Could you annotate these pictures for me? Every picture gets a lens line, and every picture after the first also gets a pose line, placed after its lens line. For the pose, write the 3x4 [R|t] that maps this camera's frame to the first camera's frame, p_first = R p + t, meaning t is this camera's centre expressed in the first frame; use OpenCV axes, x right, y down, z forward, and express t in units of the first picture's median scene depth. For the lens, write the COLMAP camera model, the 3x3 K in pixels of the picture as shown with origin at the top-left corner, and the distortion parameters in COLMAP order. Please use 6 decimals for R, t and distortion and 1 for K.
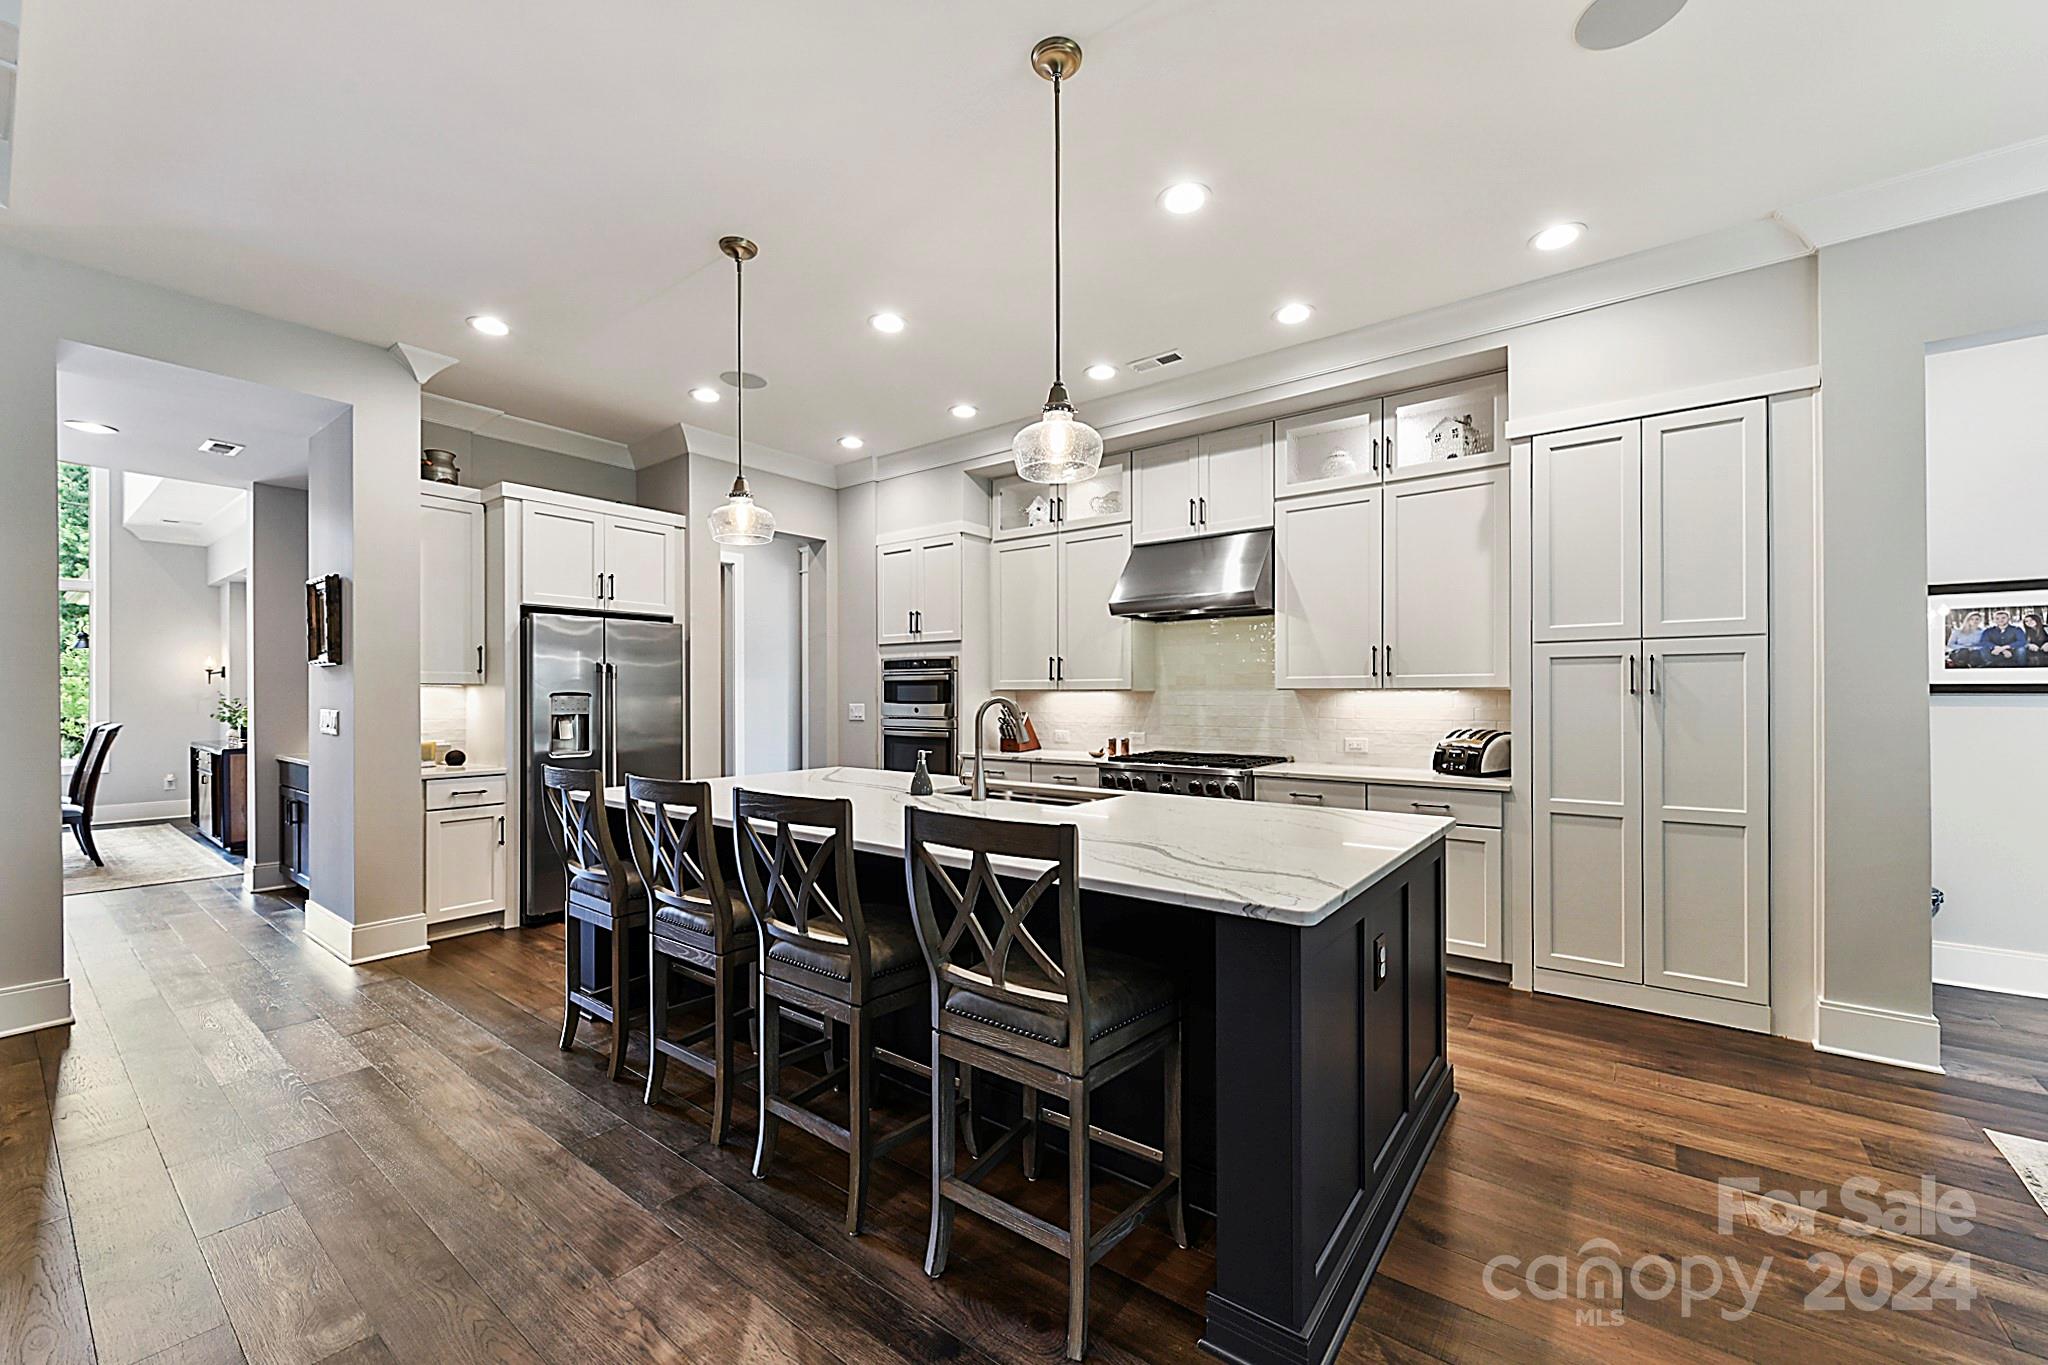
lens RADIAL K [[798.4, 0, 1028.2], [0, 798.4, 695.8], [0, 0, 1]] dist [0.001489, 0.000066]
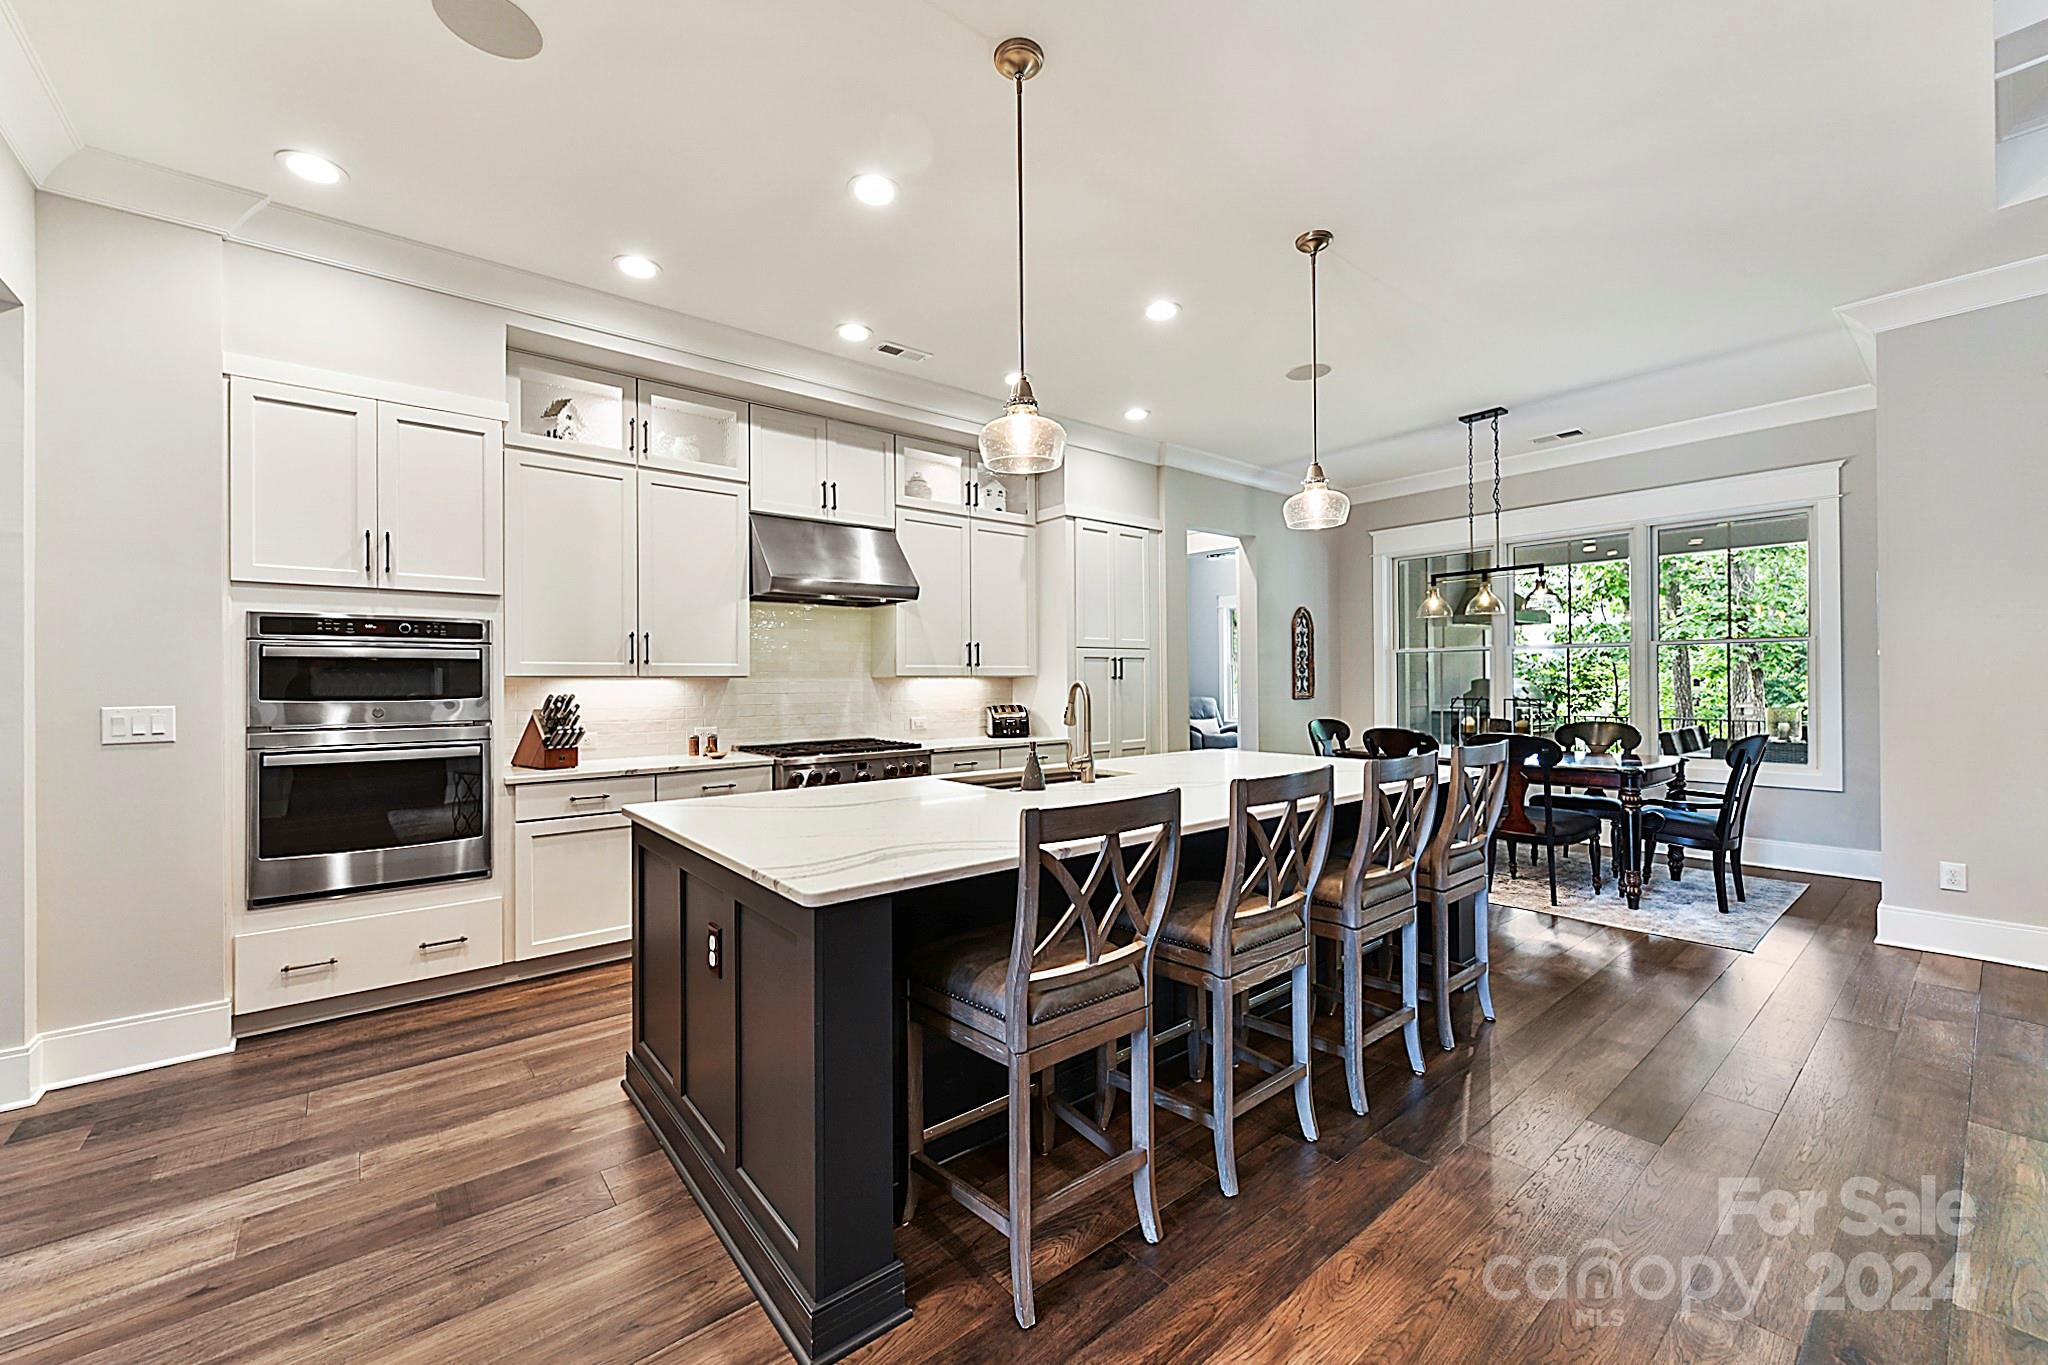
lens RADIAL K [[796.2, 0, 1024.0], [0, 796.2, 682.5], [0, 0, 1]] dist [-0.000783, -0.000104]
pose [[0.235822, -0.003291, 0.971791, -0.902978], [0.005823, 0.999981, 0.001973, -0.001240], [-0.971779, 0.005194, 0.235837, 0.707792]]
